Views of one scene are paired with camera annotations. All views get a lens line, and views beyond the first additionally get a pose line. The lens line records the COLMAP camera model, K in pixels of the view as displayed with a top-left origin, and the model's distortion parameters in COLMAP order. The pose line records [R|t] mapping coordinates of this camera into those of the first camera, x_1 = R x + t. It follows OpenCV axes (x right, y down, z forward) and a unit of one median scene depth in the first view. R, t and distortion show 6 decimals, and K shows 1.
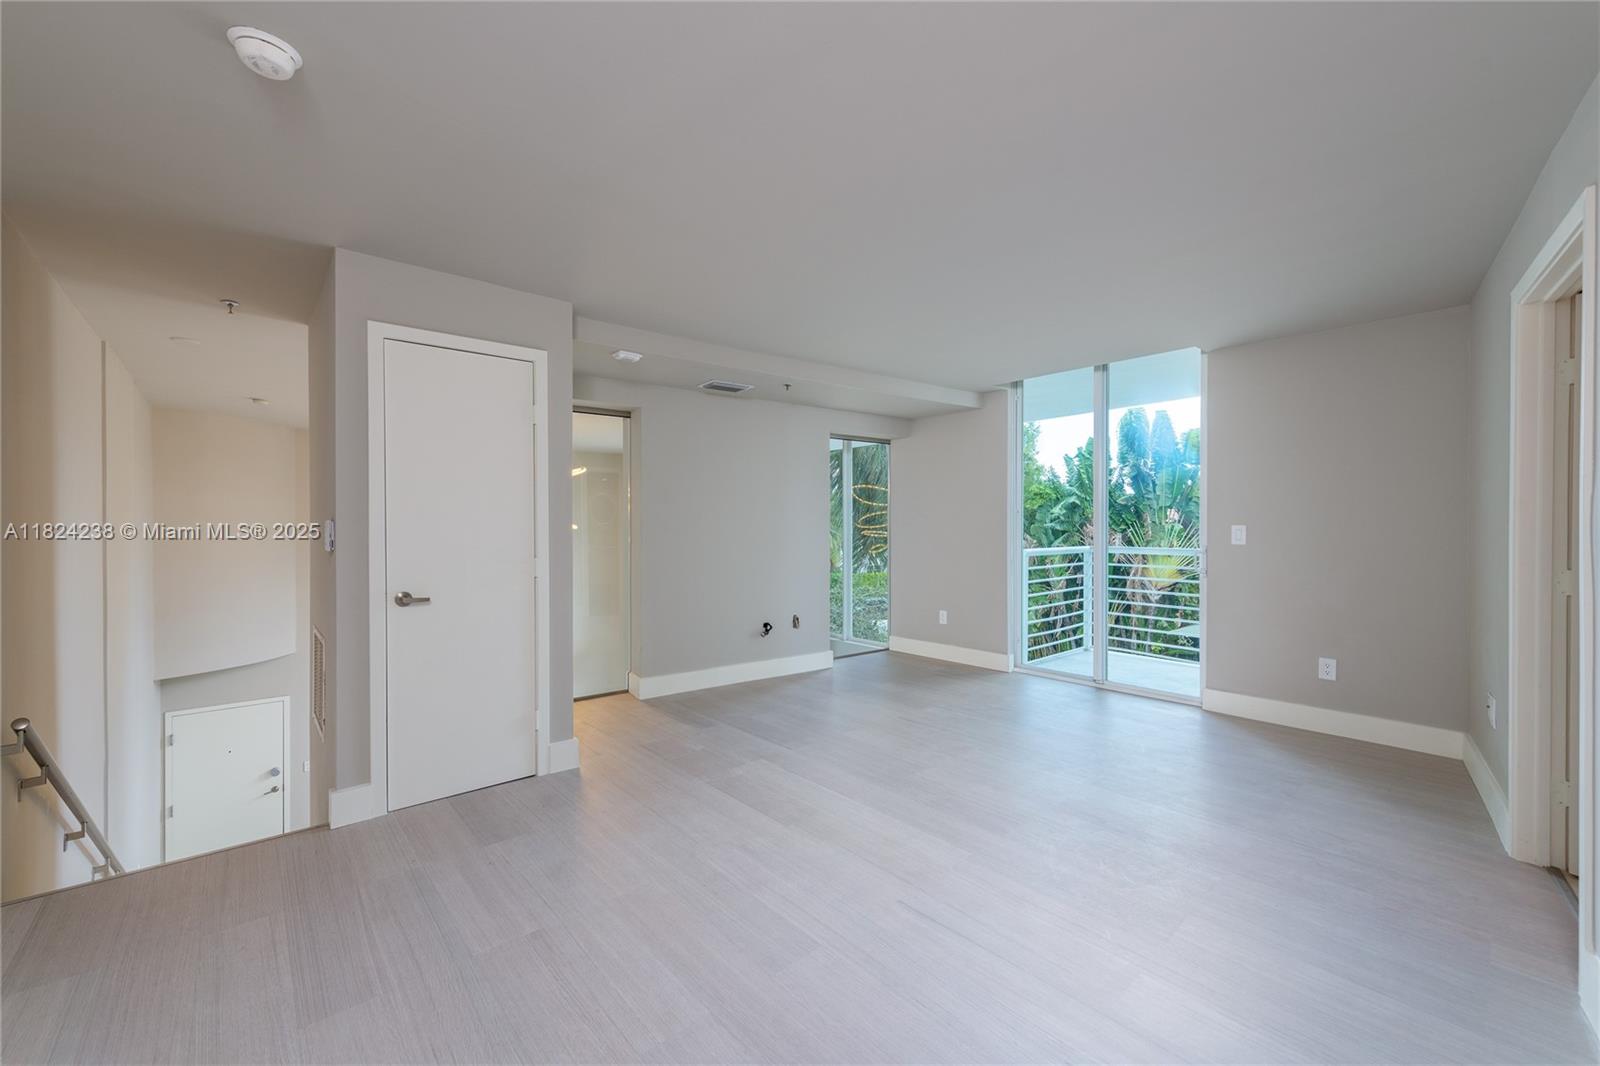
lens RADIAL K [[646.2, 0, 800.0], [0, 646.2, 533.0], [0, 0, 1]] dist [-0.001683, -0.000293]
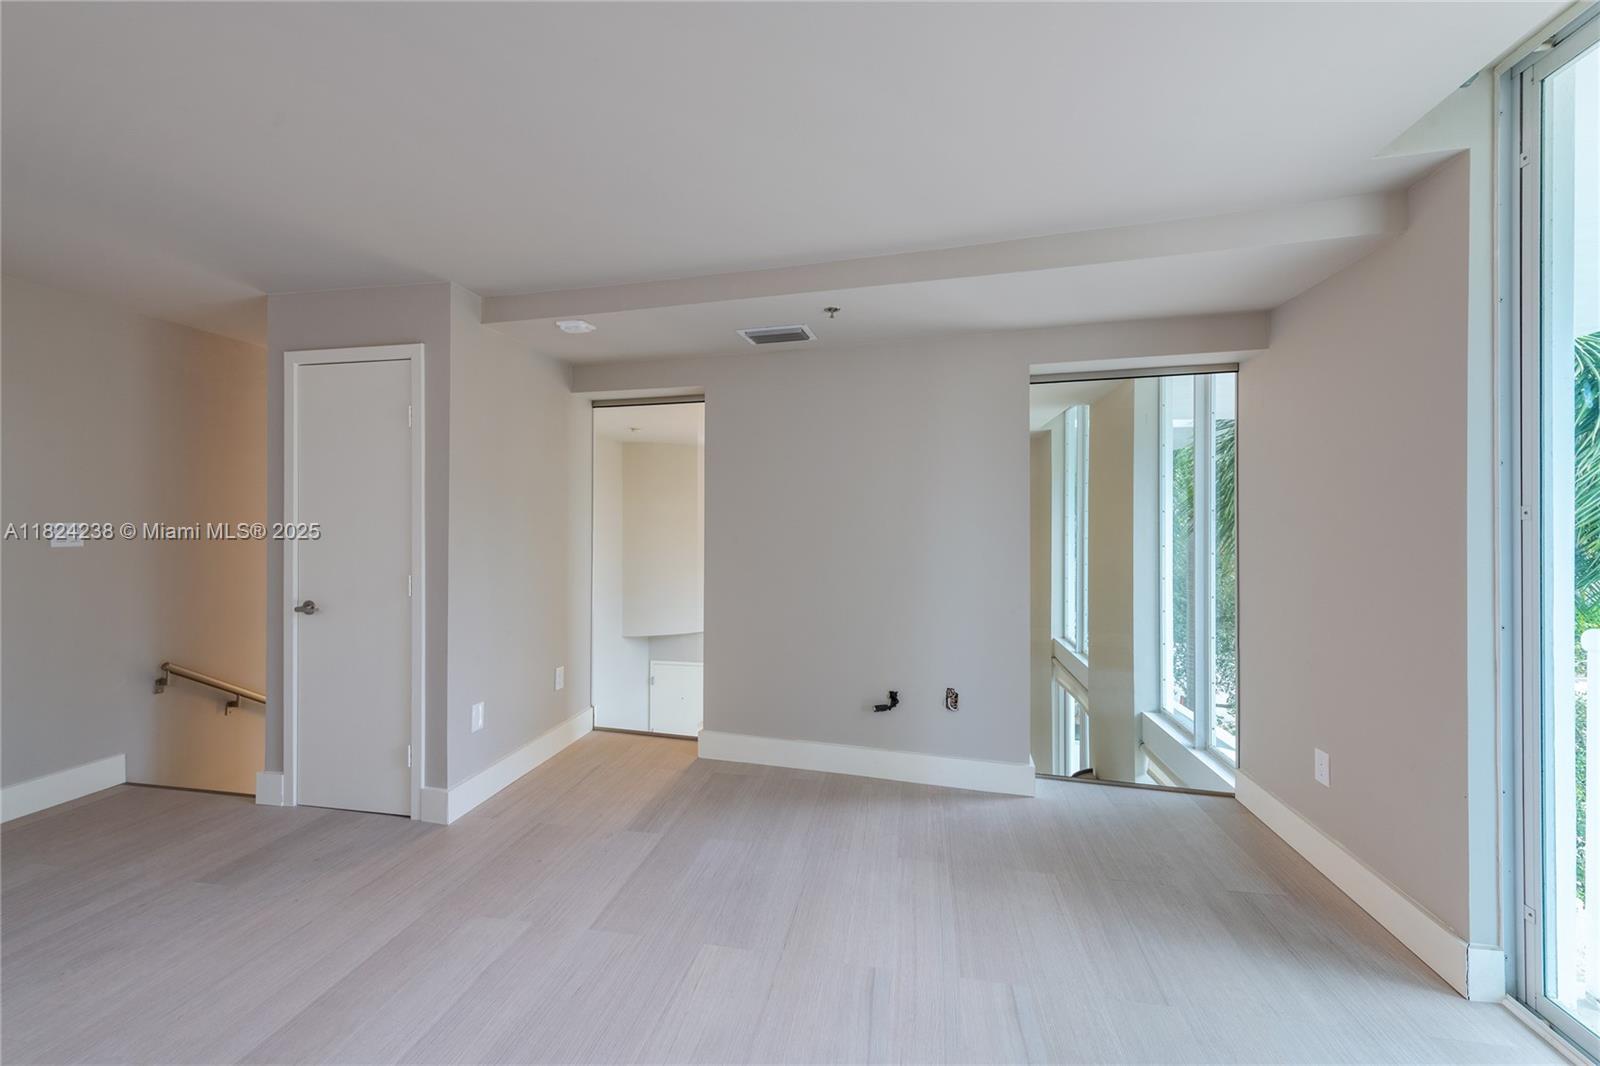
lens RADIAL K [[632.6, 0, 800.0], [0, 632.6, 533.0], [0, 0, 1]] dist [-0.000982, -0.000314]
pose [[0.615409, 0.017607, -0.788011, 0.451978], [-0.010995, 0.999845, 0.013754, -0.029969], [0.788131, 0.000200, 0.615507, 0.648996]]
